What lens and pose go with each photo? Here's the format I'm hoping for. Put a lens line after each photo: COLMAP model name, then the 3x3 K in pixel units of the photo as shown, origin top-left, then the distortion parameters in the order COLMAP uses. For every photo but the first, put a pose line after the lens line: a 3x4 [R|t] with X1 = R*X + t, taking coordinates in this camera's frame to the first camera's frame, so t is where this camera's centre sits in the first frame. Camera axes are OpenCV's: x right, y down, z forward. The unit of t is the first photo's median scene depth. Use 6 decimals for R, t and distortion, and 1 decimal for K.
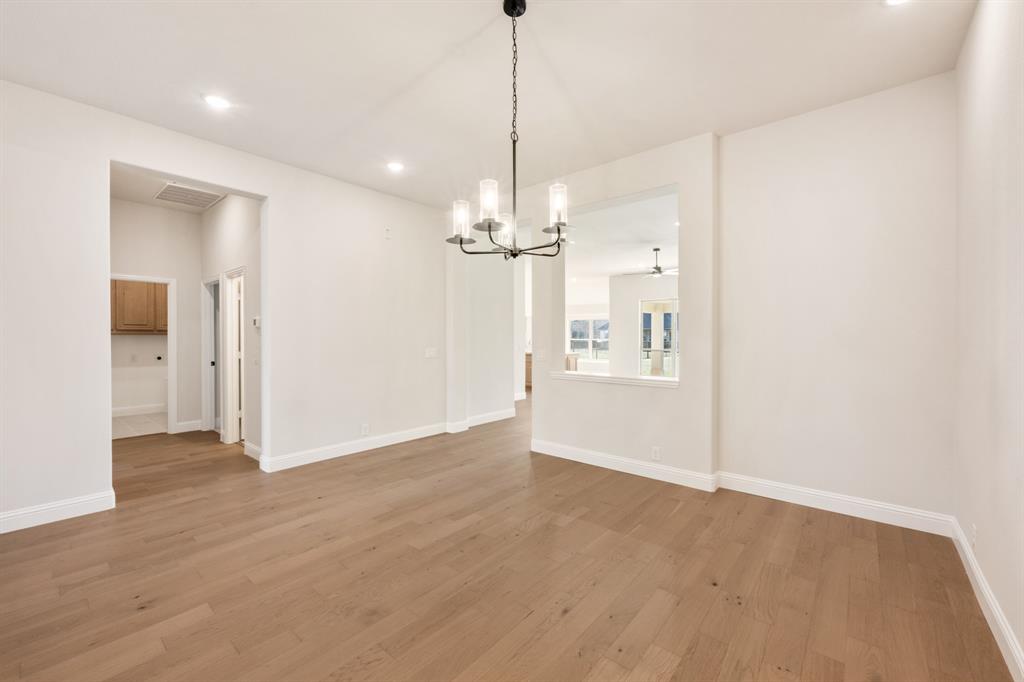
lens RADIAL K [[415.2, 0, 513.8], [0, 415.2, 339.5], [0, 0, 1]] dist [-0.000583, -0.000025]
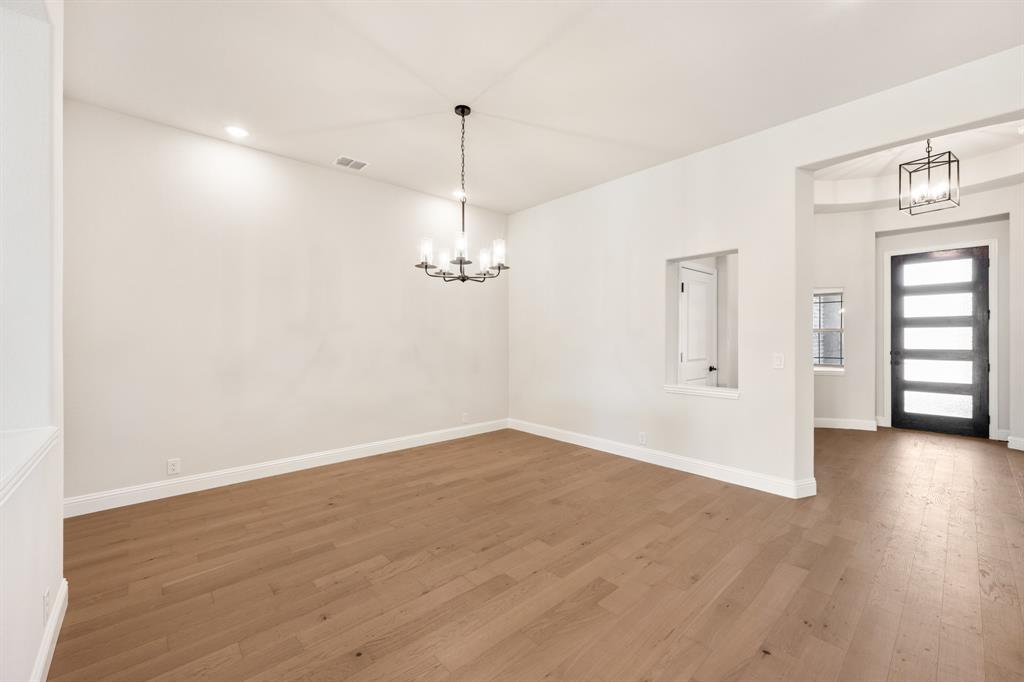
lens RADIAL K [[415.2, 0, 515.0], [0, 415.2, 339.1], [0, 0, 1]] dist [-0.000583, -0.000025]
pose [[-0.992434, 0.005329, 0.122665, -0.282627], [0.006589, 0.999930, 0.009865, -0.007647], [-0.122604, 0.010598, -0.992399, 1.917734]]
